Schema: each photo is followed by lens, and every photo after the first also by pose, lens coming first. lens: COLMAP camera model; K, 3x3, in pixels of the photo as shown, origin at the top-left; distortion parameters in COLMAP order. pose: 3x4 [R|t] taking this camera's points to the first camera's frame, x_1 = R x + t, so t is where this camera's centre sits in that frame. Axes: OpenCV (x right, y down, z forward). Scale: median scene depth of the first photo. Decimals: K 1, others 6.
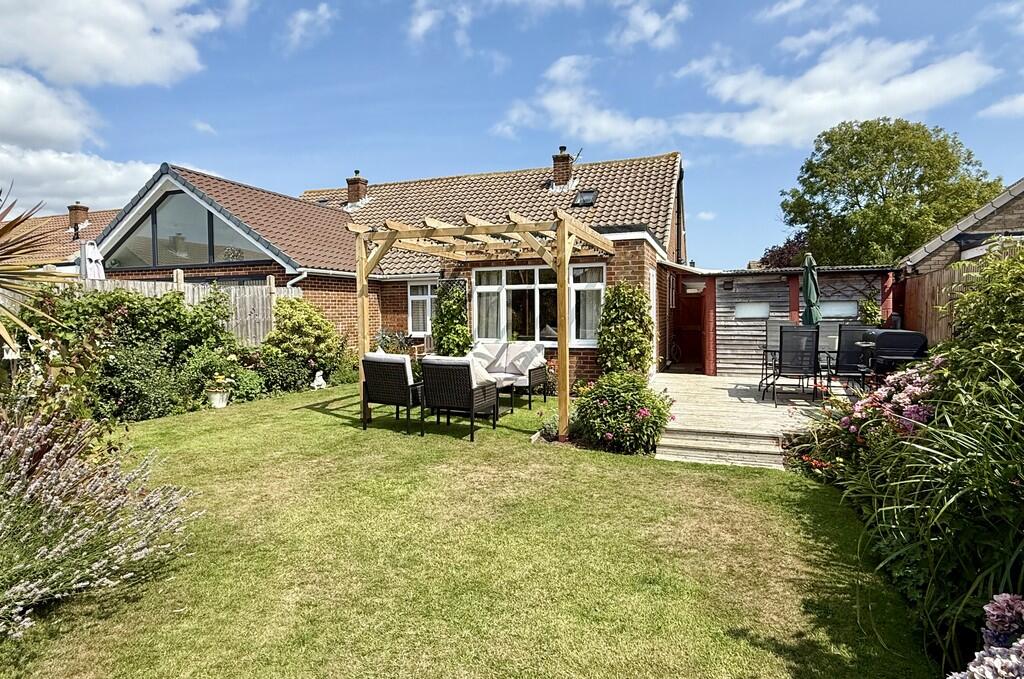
lens RADIAL K [[583.1, 0, 514.9], [0, 583.1, 335.7], [0, 0, 1]] dist [-0.004786, 0.008141]
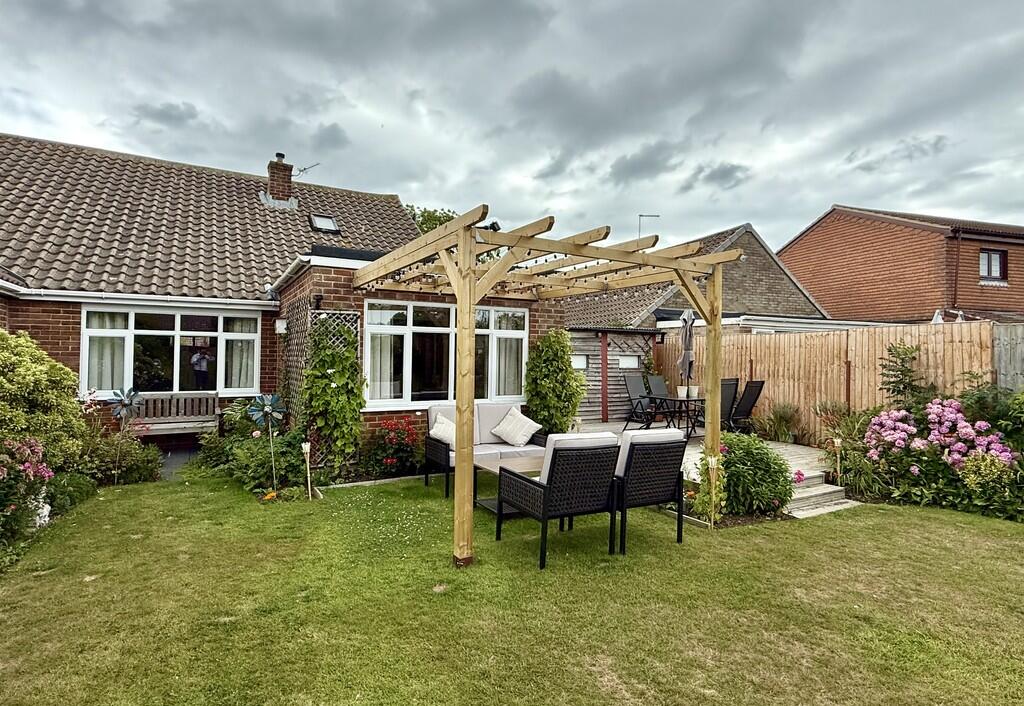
lens RADIAL K [[533.4, 0, 511.3], [0, 533.4, 342.4], [0, 0, 1]] dist [-0.001886, -0.000585]
pose [[0.638479, 0.034547, 0.768863, -0.439204], [0.013817, 0.998317, -0.056331, -0.027013], [-0.769515, 0.046590, 0.636927, 0.474902]]
